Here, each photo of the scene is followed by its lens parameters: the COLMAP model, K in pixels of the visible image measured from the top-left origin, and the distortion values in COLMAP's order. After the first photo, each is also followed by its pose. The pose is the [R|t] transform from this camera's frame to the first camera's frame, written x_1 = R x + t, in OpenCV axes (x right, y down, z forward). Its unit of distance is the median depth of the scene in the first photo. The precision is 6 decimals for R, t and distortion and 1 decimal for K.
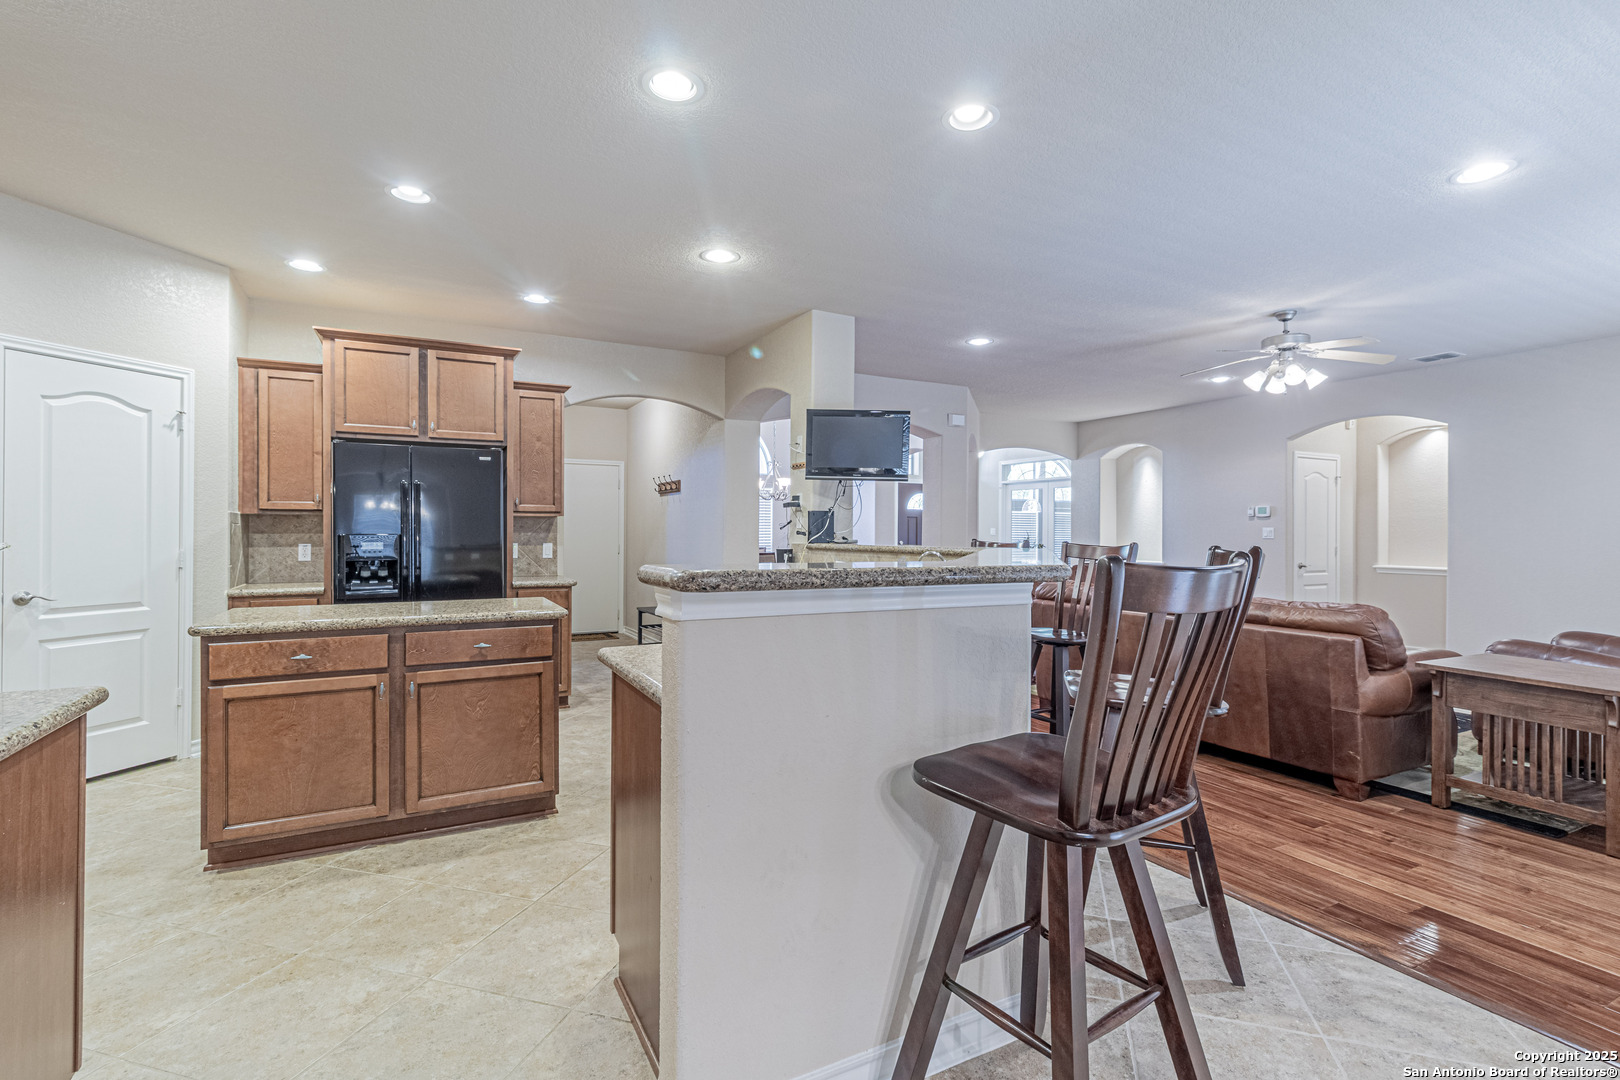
lens RADIAL K [[755.2, 0, 829.7], [0, 755.2, 535.4], [0, 0, 1]] dist [0.006021, -0.000175]
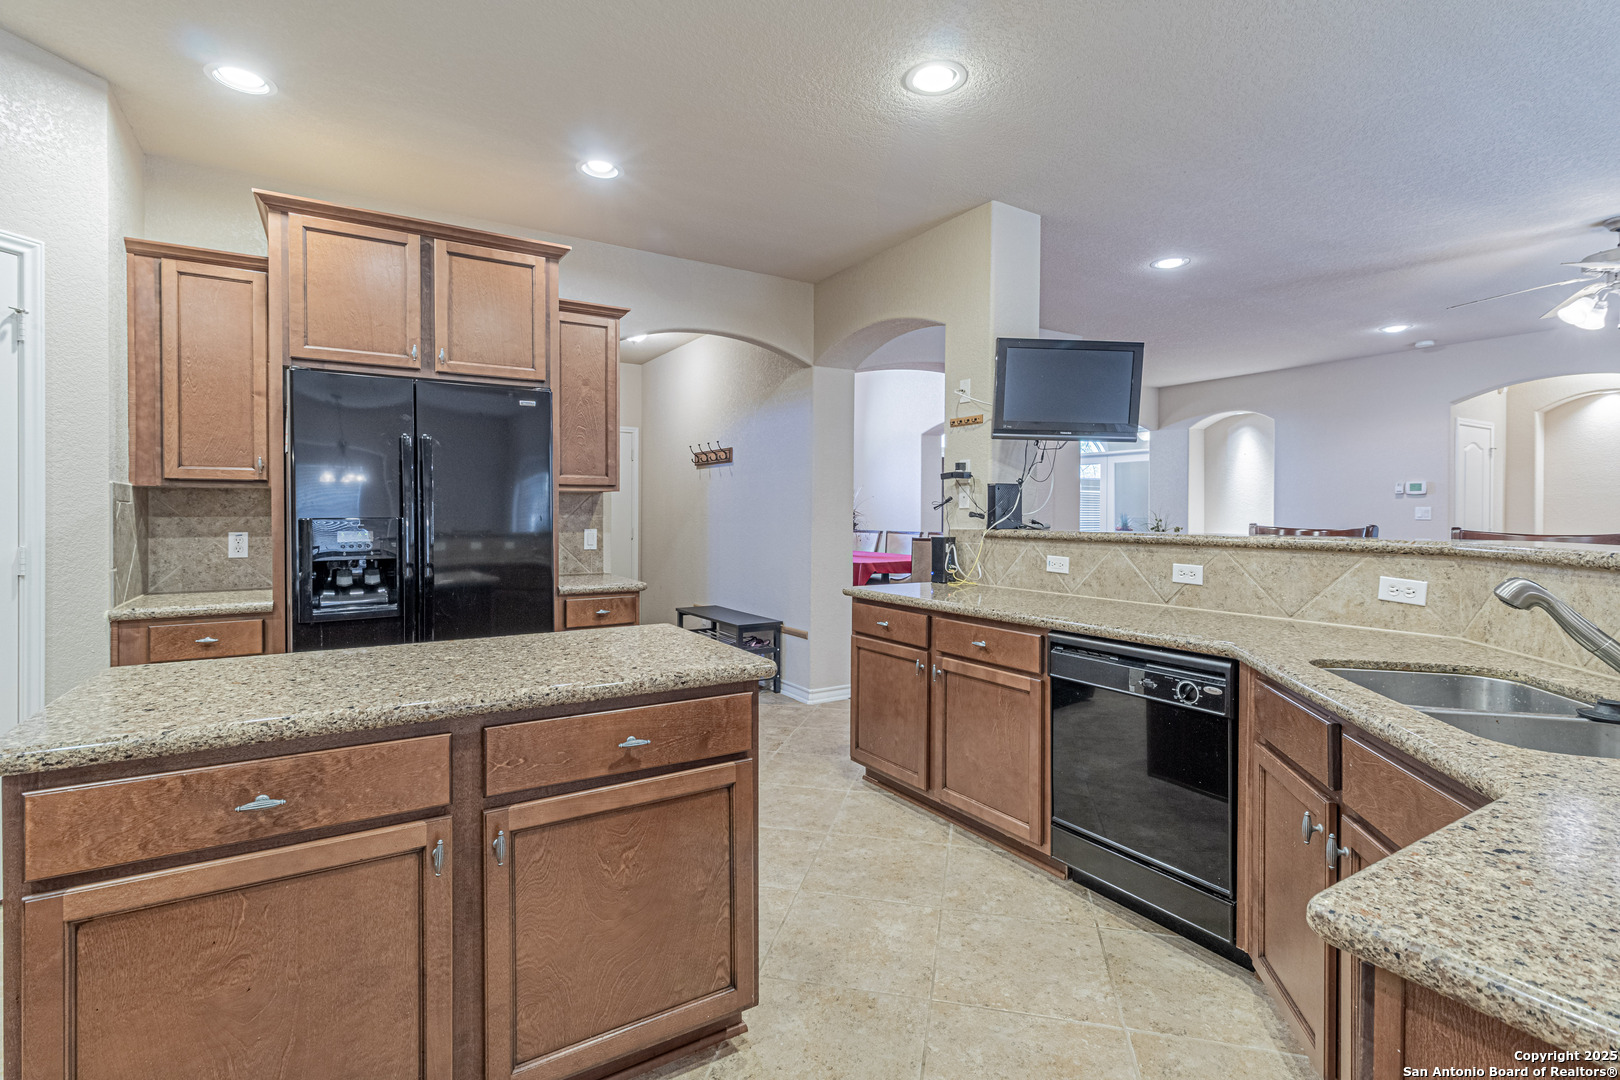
lens RADIAL K [[755.2, 0, 837.2], [0, 755.2, 520.4], [0, 0, 1]] dist [0.006021, -0.000175]
pose [[0.997134, -0.002057, 0.075622, -0.235587], [0.001576, 0.999978, 0.006417, -0.002977], [-0.075633, -0.006279, 0.997116, 0.319064]]
